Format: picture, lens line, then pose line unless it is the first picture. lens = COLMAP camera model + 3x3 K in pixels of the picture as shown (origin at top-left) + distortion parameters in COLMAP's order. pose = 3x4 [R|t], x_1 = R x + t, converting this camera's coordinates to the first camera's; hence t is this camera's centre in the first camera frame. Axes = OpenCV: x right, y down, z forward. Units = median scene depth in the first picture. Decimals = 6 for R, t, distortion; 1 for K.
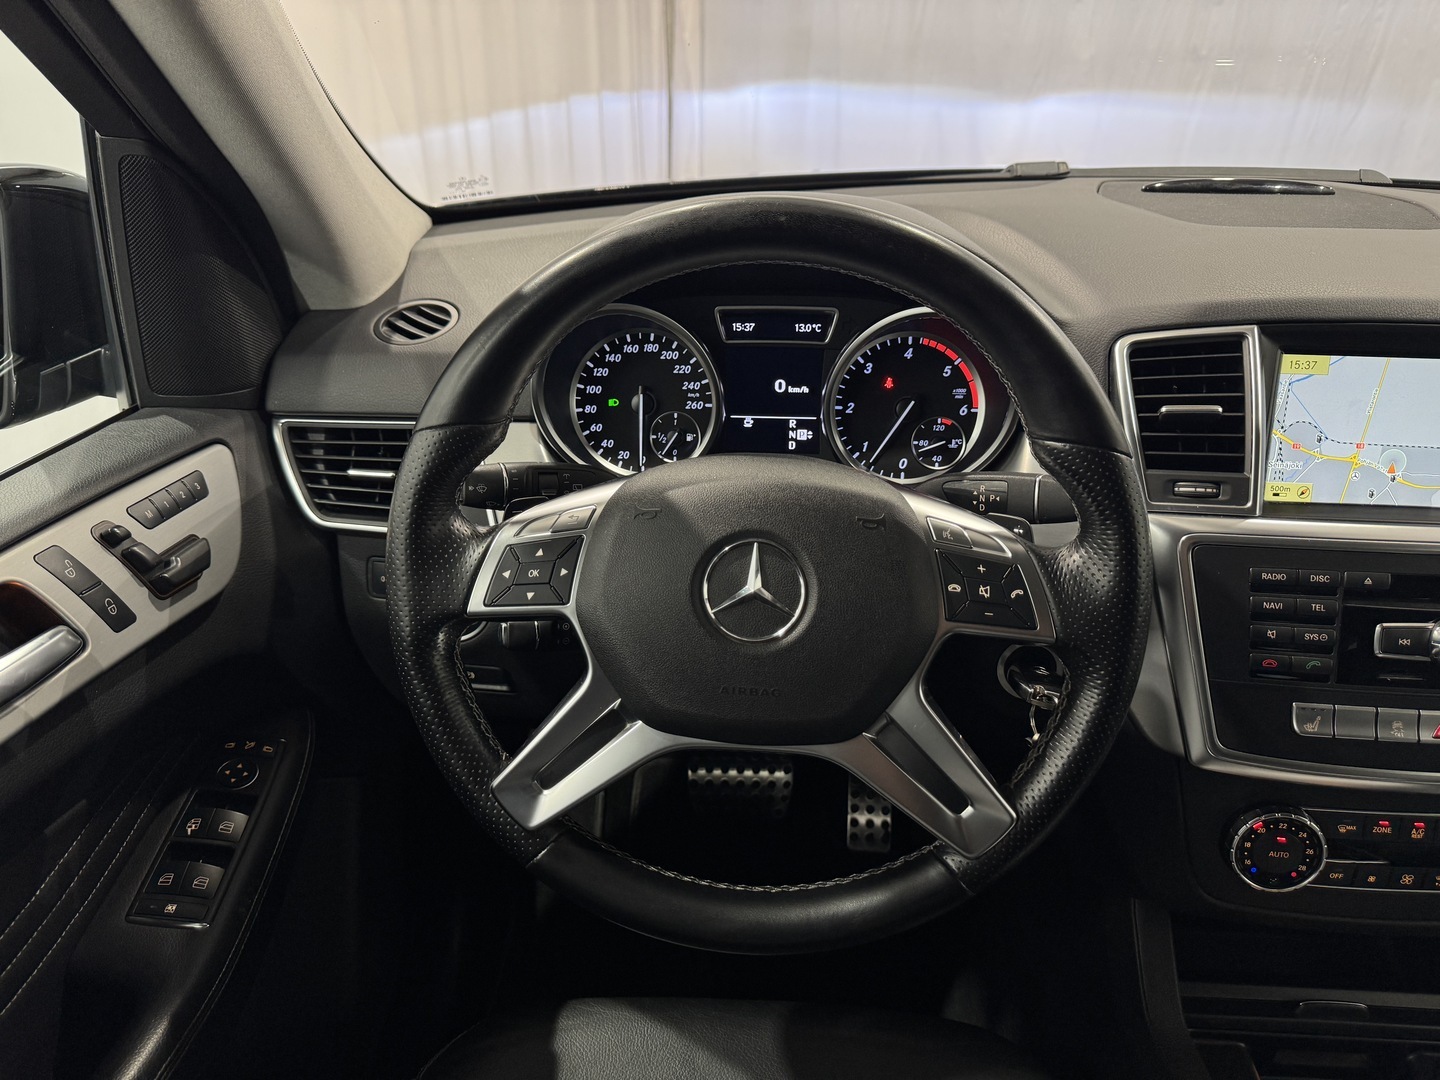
lens RADIAL K [[1017.7, 0, 724.2], [0, 1017.7, 551.5], [0, 0, 1]] dist [0.053203, -0.063798]
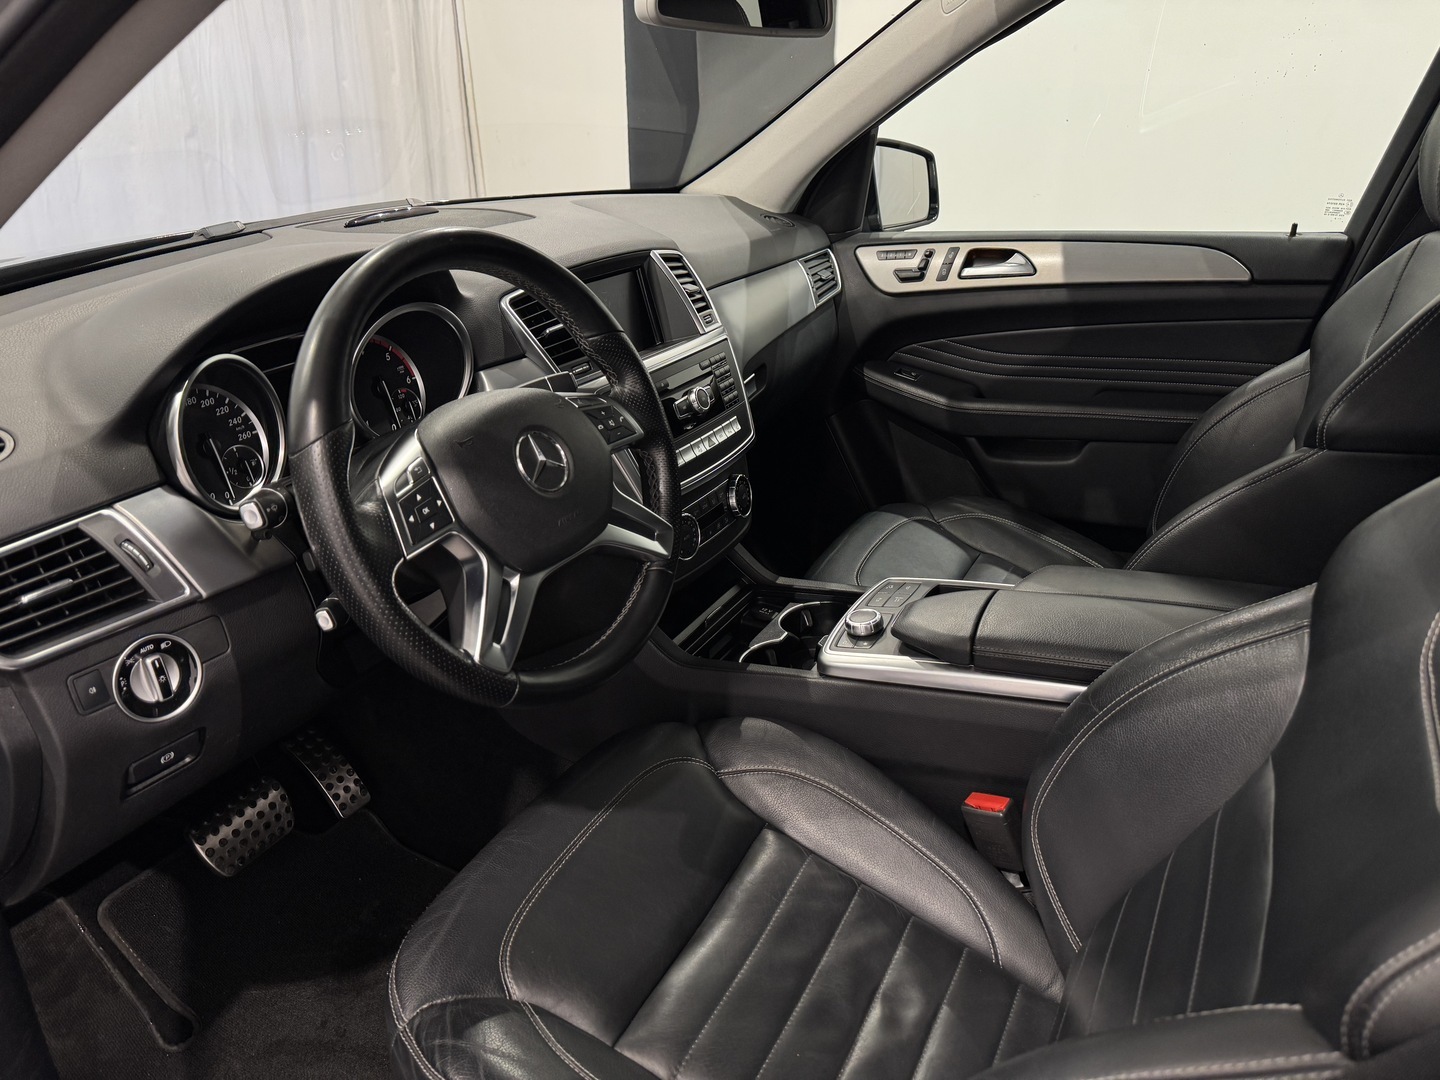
lens RADIAL K [[1017.7, 0, 736.9], [0, 1017.7, 536.2], [0, 0, 1]] dist [0.053203, -0.063798]
pose [[0.411155, -0.386460, 0.825591, -0.950384], [0.433890, 0.879477, 0.195601, -0.031725], [-0.801680, 0.277794, 0.529282, -0.058575]]
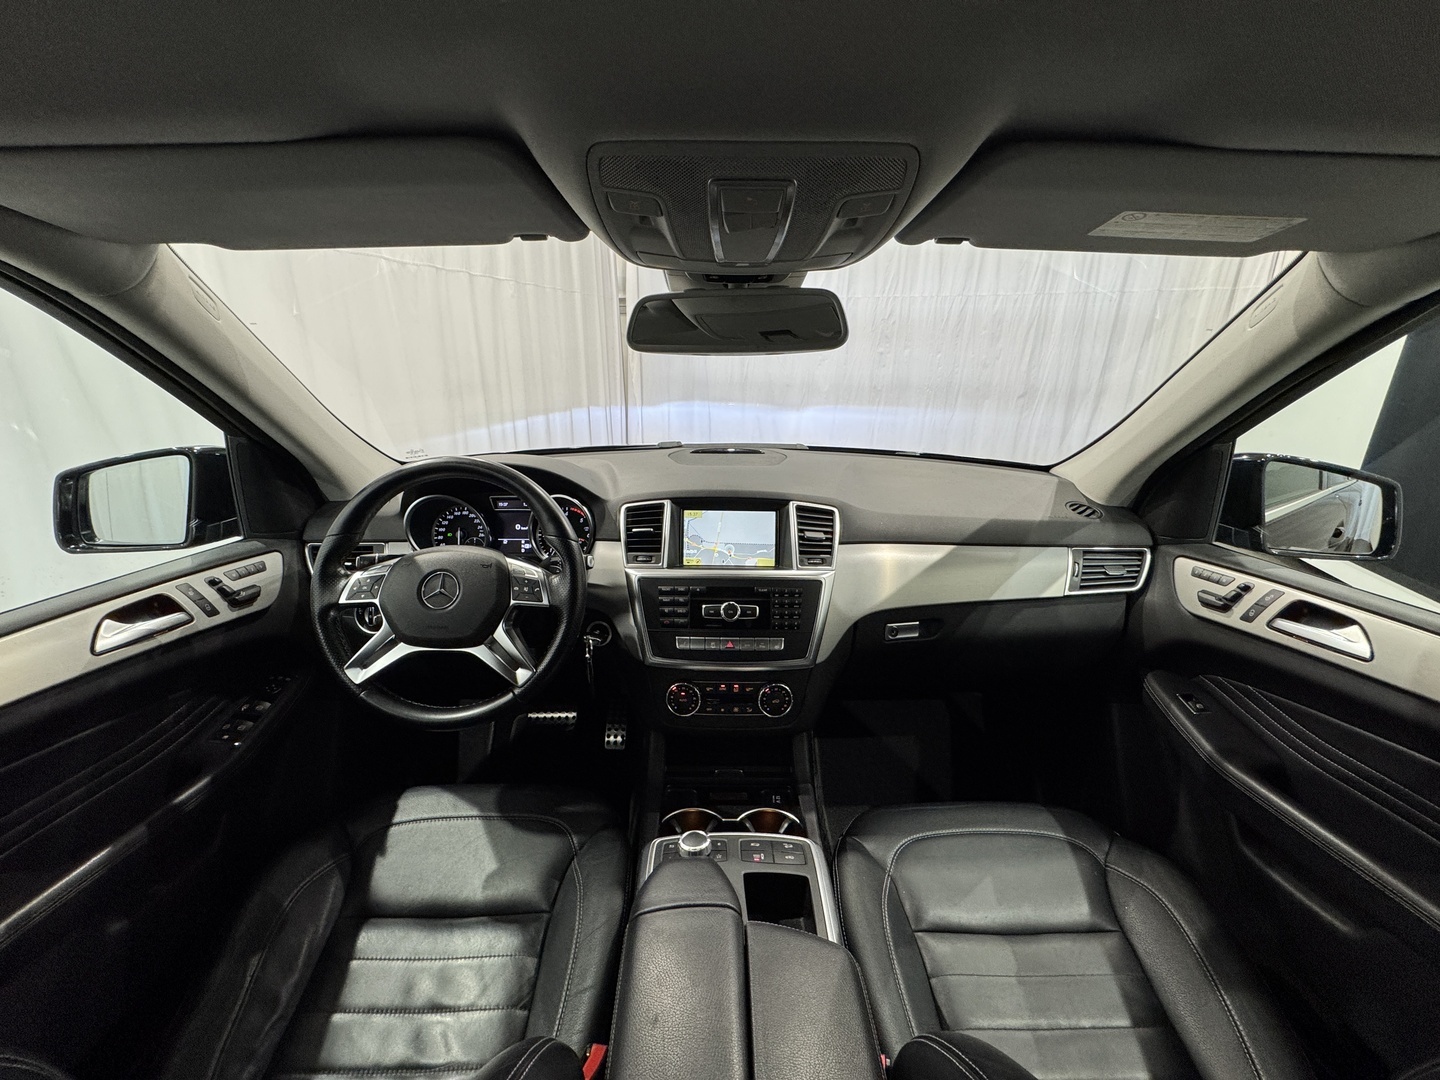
lens RADIAL K [[564.2, 0, 716.7], [0, 564.2, 538.3], [0, 0, 1]] dist [0.002891, -0.000040]
pose [[0.998238, -0.017174, 0.056805, 0.548967], [0.027431, 0.982345, -0.185057, 0.160680], [-0.052624, 0.186289, 0.981085, -0.459673]]
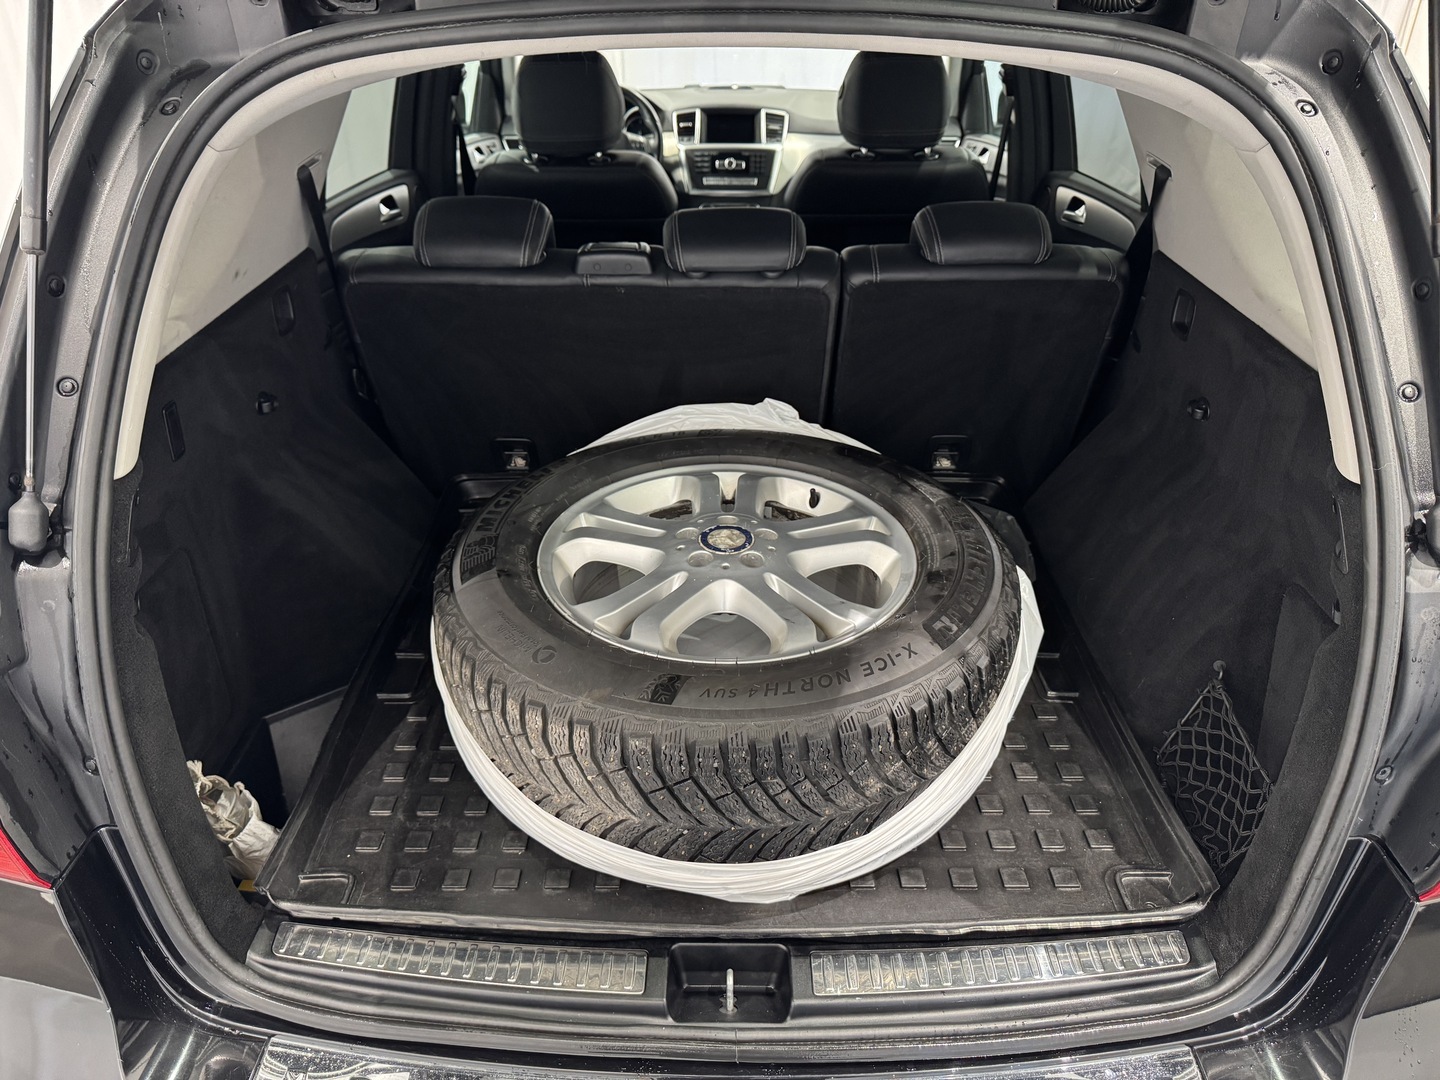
lens RADIAL K [[1017.7, 0, 721.8], [0, 1017.7, 539.0], [0, 0, 1]] dist [0.053203, -0.063798]
pose [[0.998934, -0.028988, 0.035912, 0.376090], [0.028338, 0.999428, 0.018472, 1.863845], [-0.036427, -0.017435, 0.999184, -4.240996]]
